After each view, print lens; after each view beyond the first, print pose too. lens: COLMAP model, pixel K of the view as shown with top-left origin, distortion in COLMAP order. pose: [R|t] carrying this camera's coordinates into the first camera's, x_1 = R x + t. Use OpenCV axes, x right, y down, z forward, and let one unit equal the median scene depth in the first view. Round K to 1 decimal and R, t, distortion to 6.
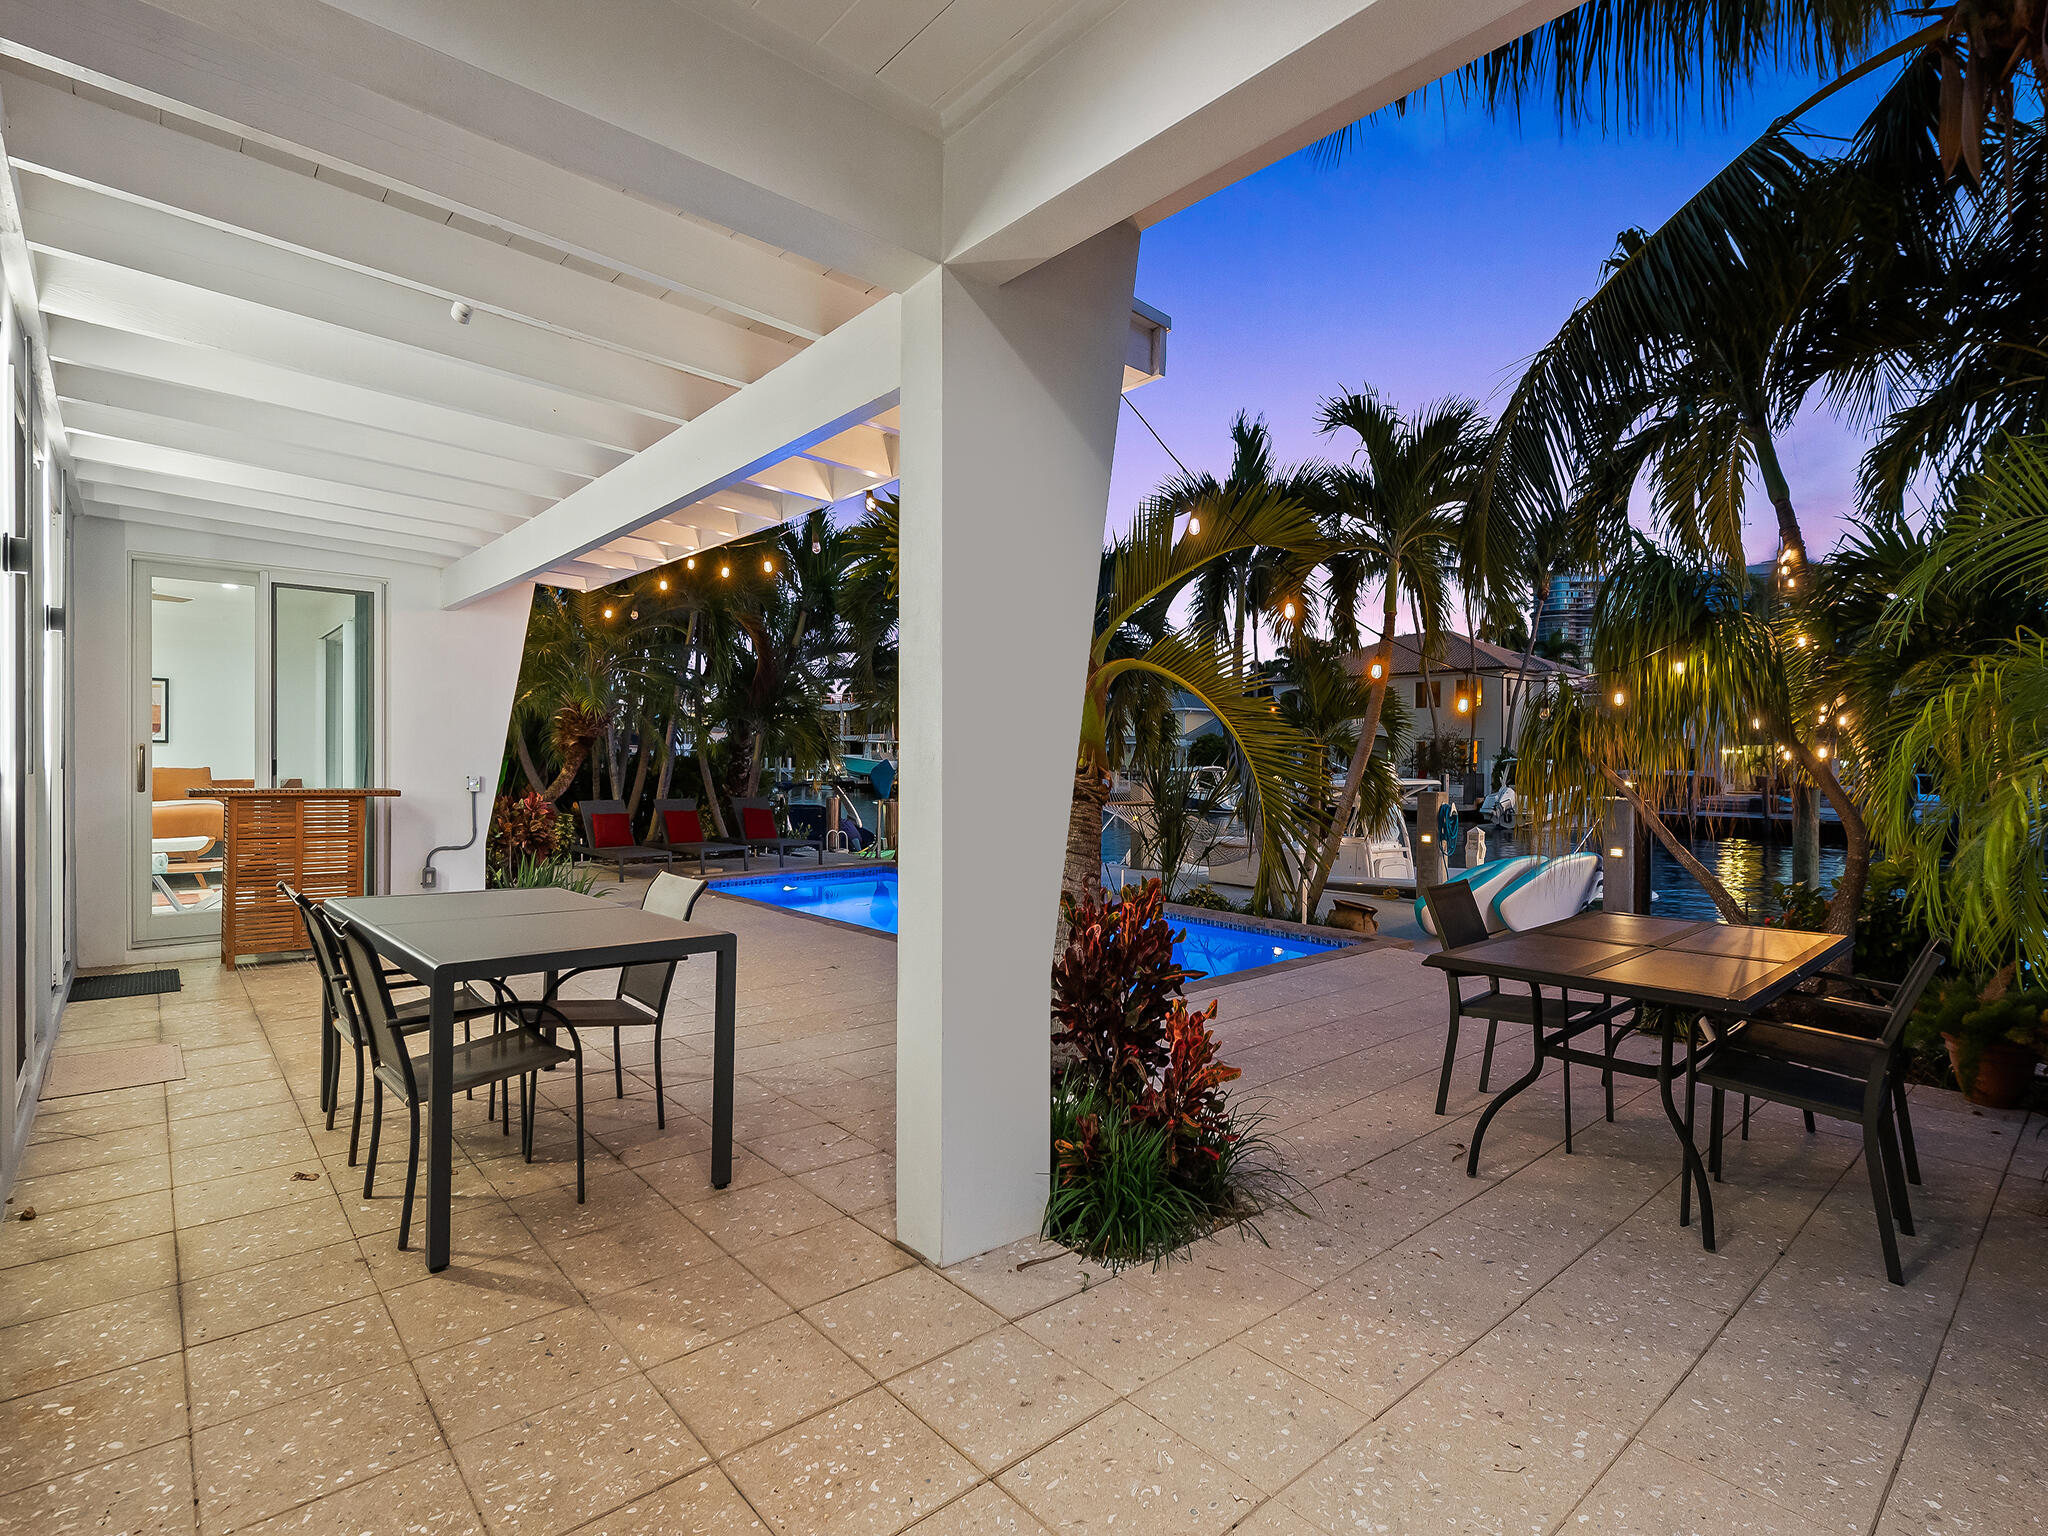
lens RADIAL K [[1010.5, 0, 1024.0], [0, 1010.5, 768.0], [0, 0, 1]] dist [0.001264, -0.000650]
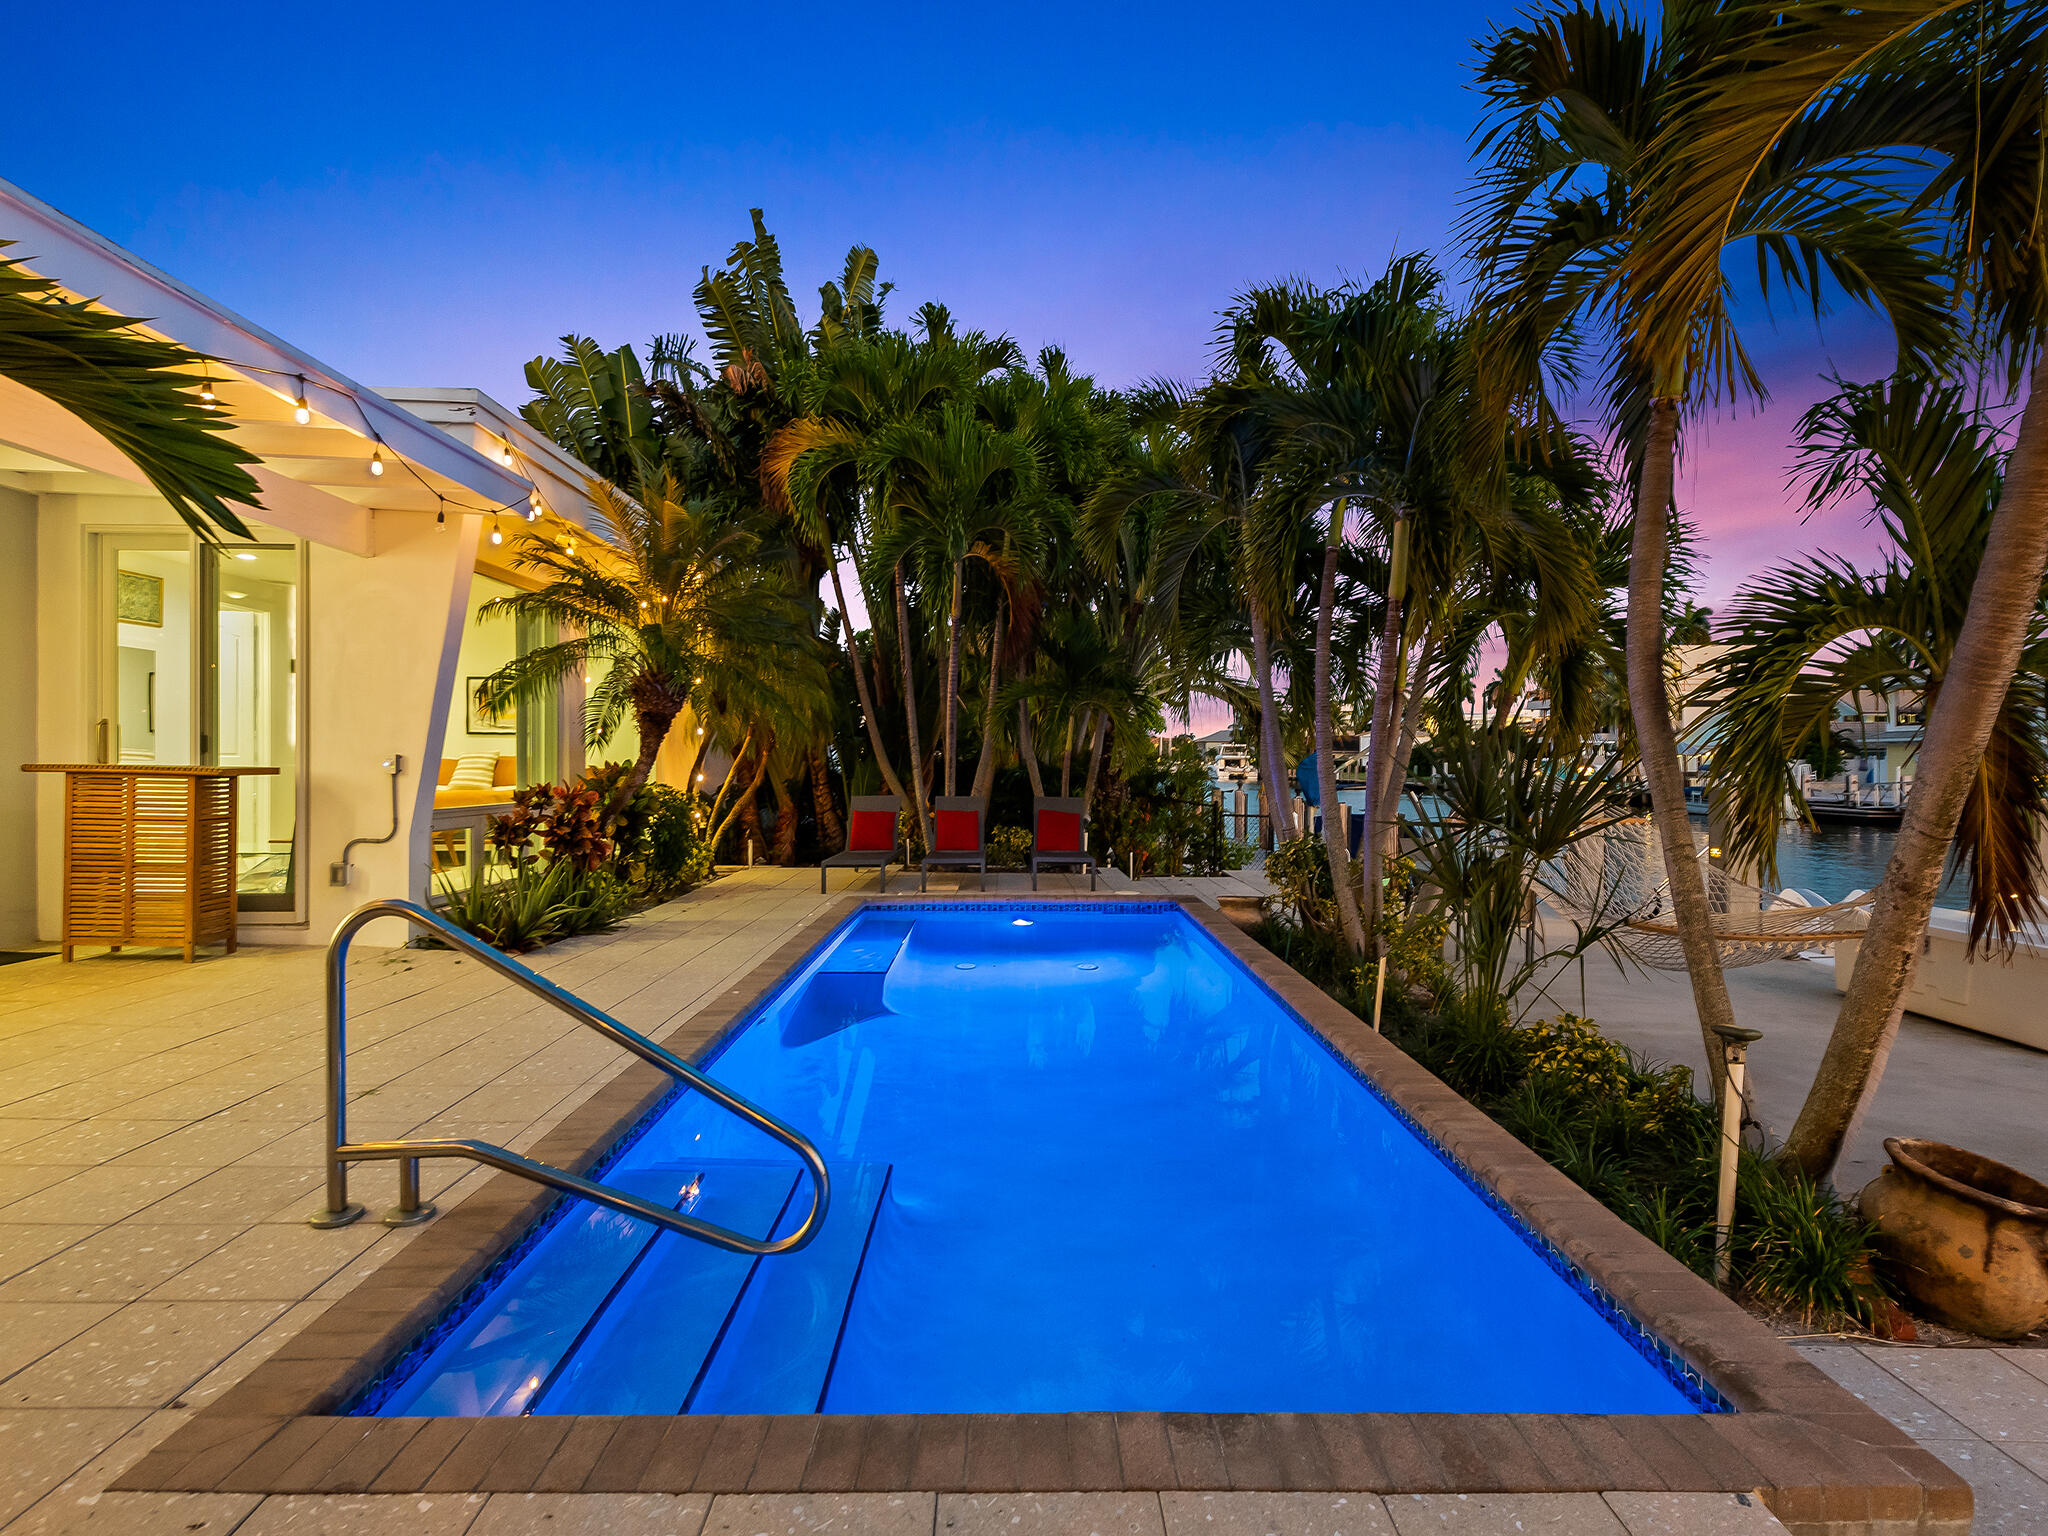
lens RADIAL K [[985.8, 0, 1030.9], [0, 985.8, 771.0], [0, 0, 1]] dist [0.021555, -0.010674]
pose [[0.760908, 0.002222, -0.648856, 0.399774], [-0.006015, 0.999975, -0.003630, 0.021861], [0.648832, 0.006665, 0.760902, 0.749639]]
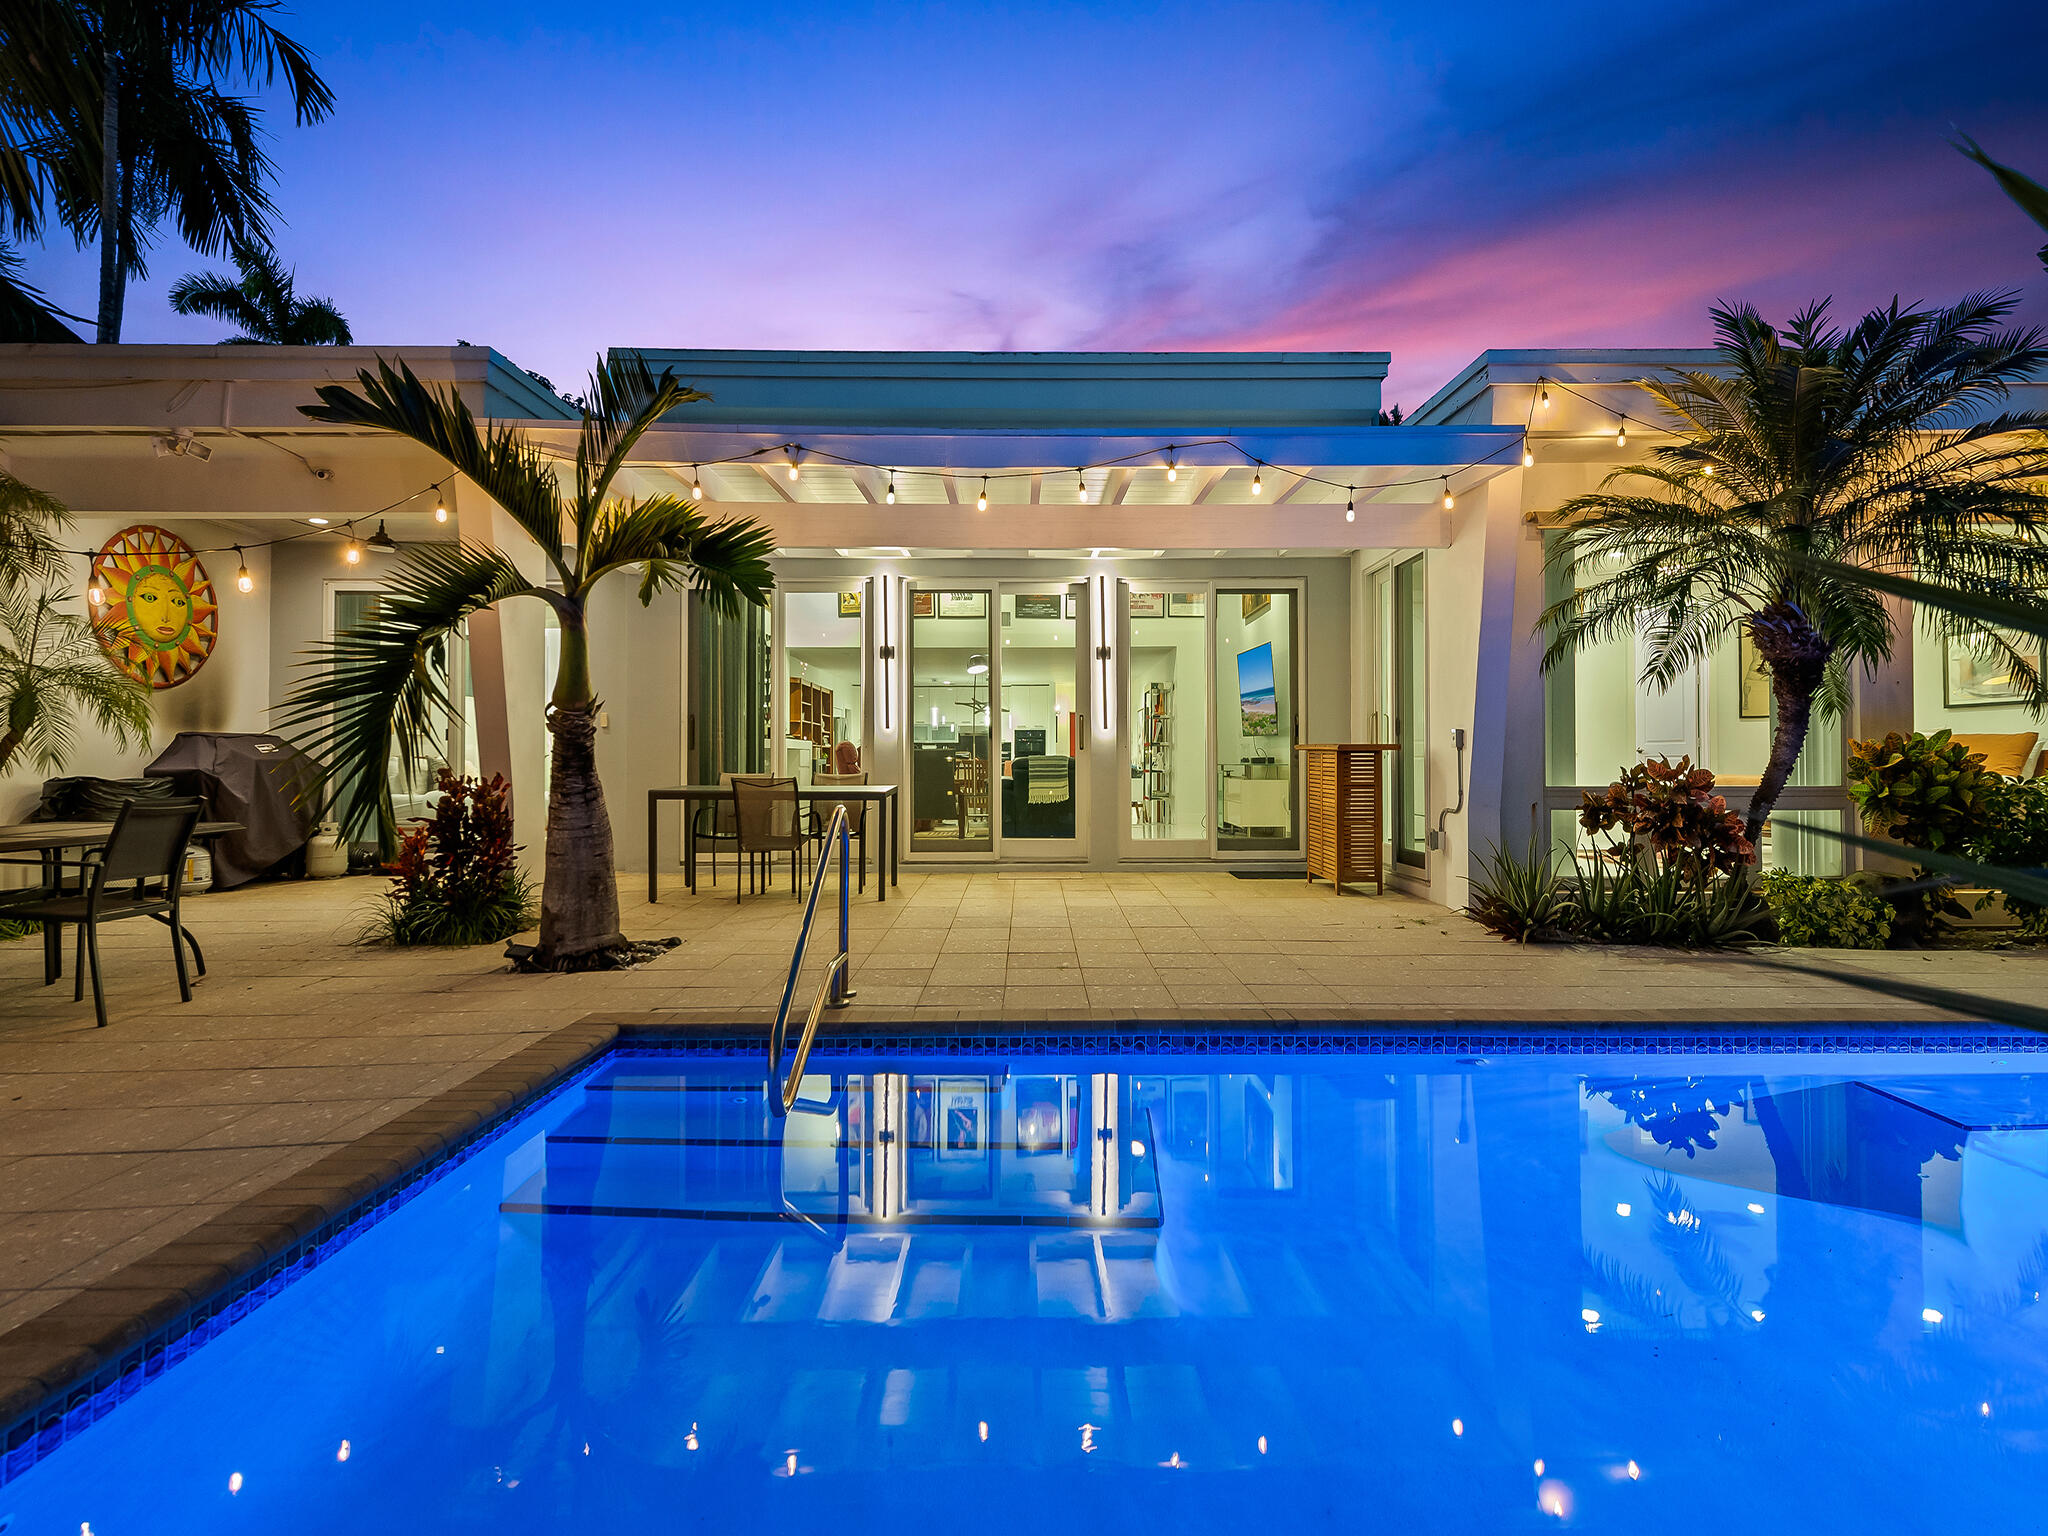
lens RADIAL K [[977.0, 0, 1032.4], [0, 977.0, 756.2], [0, 0, 1]] dist [0.013785, -0.000410]
pose [[-0.657834, -0.011564, -0.753074, 0.349490], [-0.009021, 0.999931, -0.007475, 0.042268], [0.753109, 0.001877, -0.657893, 1.324742]]
